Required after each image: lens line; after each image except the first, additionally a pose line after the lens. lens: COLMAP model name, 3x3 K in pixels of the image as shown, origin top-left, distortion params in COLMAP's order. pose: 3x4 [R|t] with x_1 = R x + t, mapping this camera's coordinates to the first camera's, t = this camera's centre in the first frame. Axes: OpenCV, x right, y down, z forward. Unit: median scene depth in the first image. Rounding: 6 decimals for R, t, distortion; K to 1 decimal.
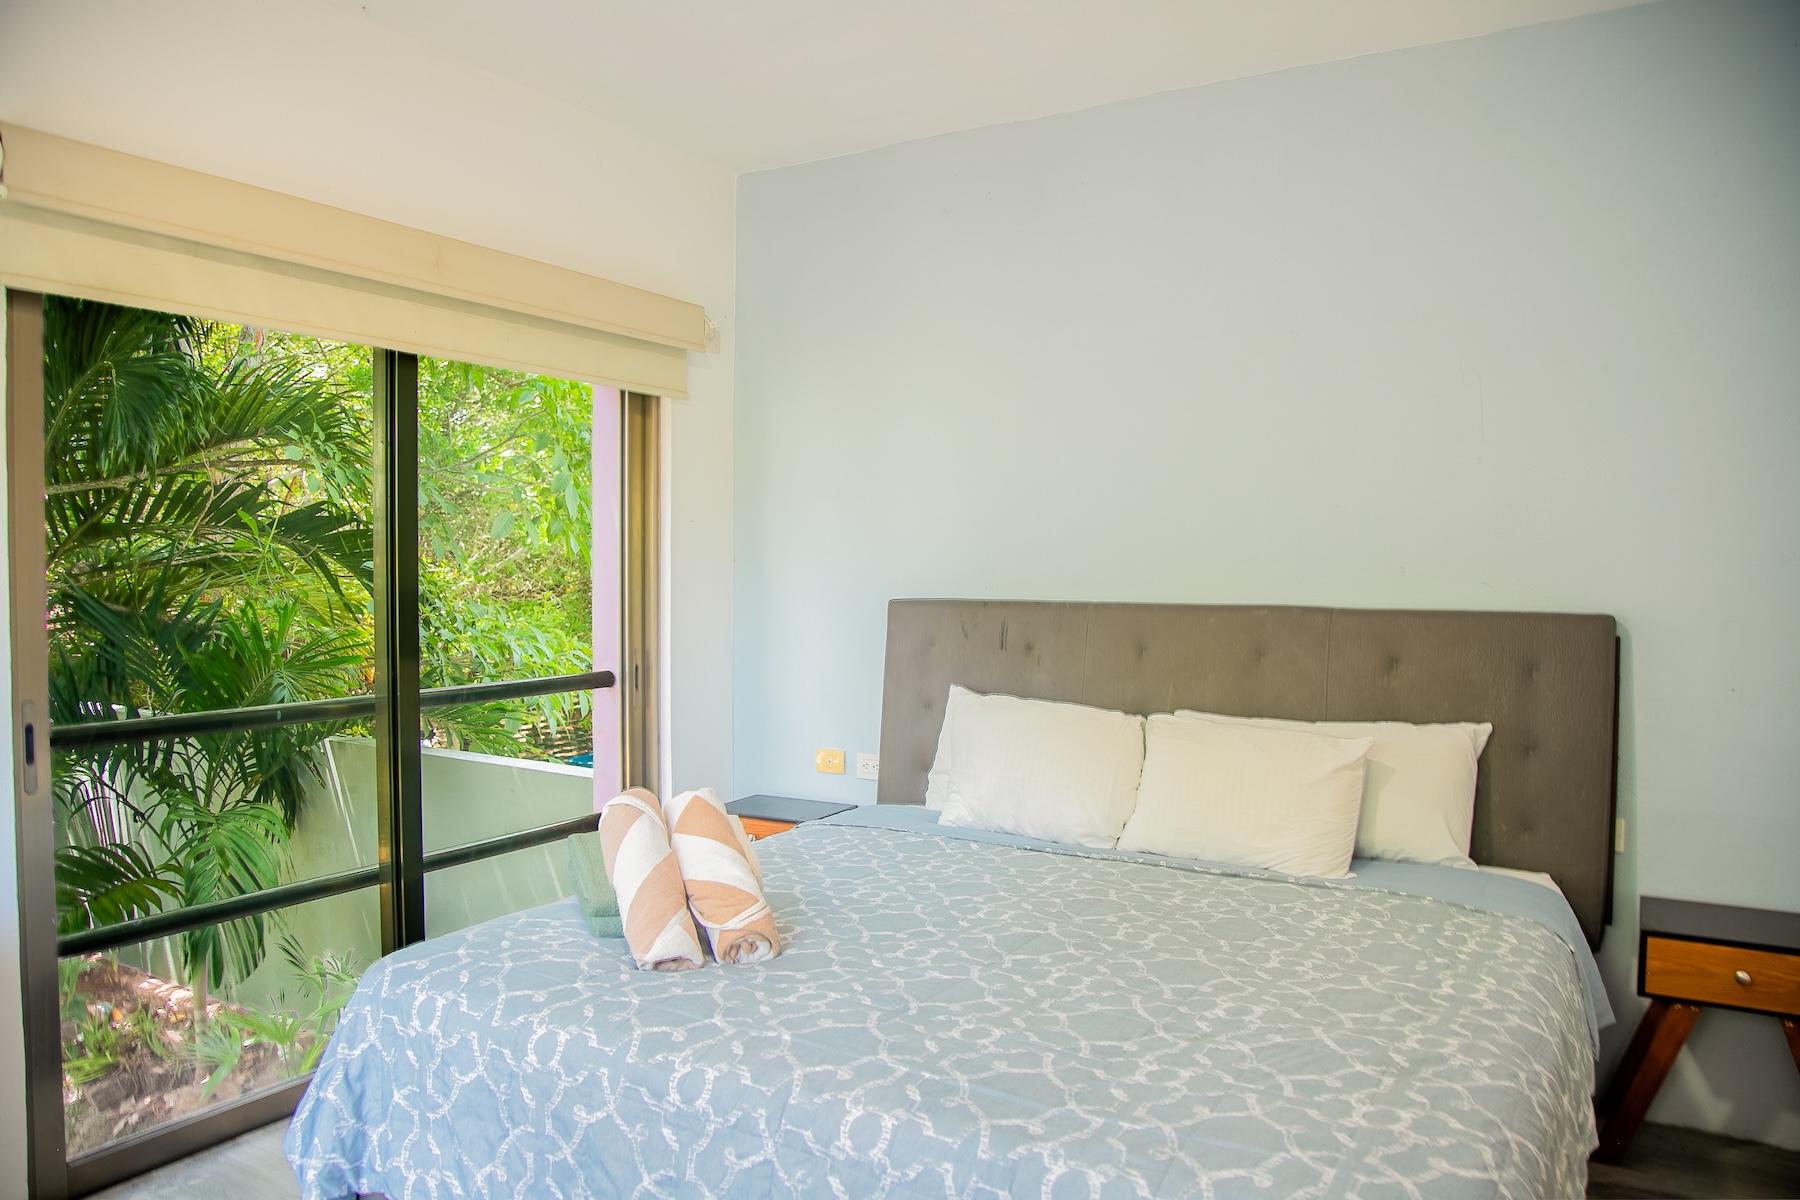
lens RADIAL K [[1244.3, 0, 900.0], [0, 1244.3, 600.0], [0, 0, 1]] dist [-0.127203, 0.100963]
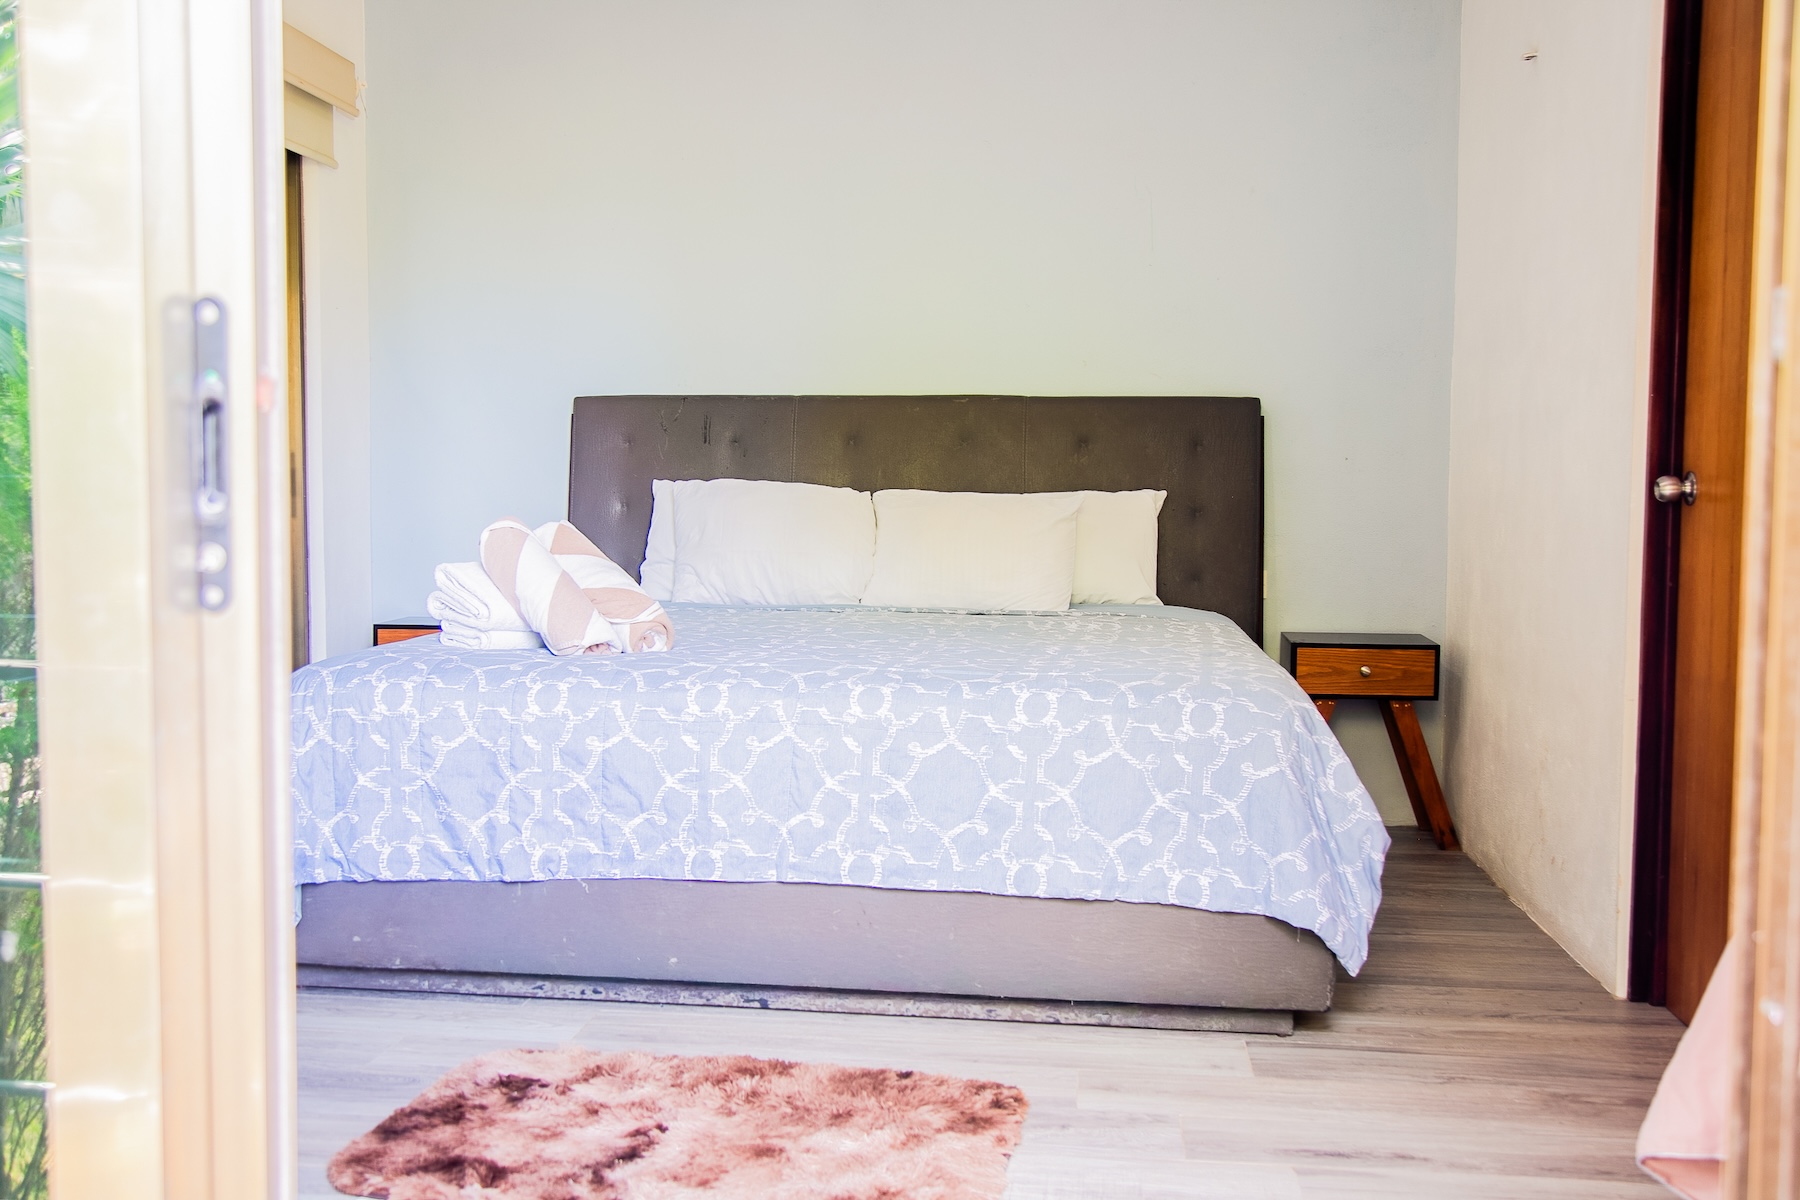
lens RADIAL K [[1671.1, 0, 900.0], [0, 1671.1, 600.0], [0, 0, 1]] dist [0.069398, 0.002340]
pose [[0.915422, -0.028843, 0.401460, -0.427187], [0.012382, 0.998975, 0.043538, 0.145775], [-0.402304, -0.034885, 0.914841, -0.398869]]
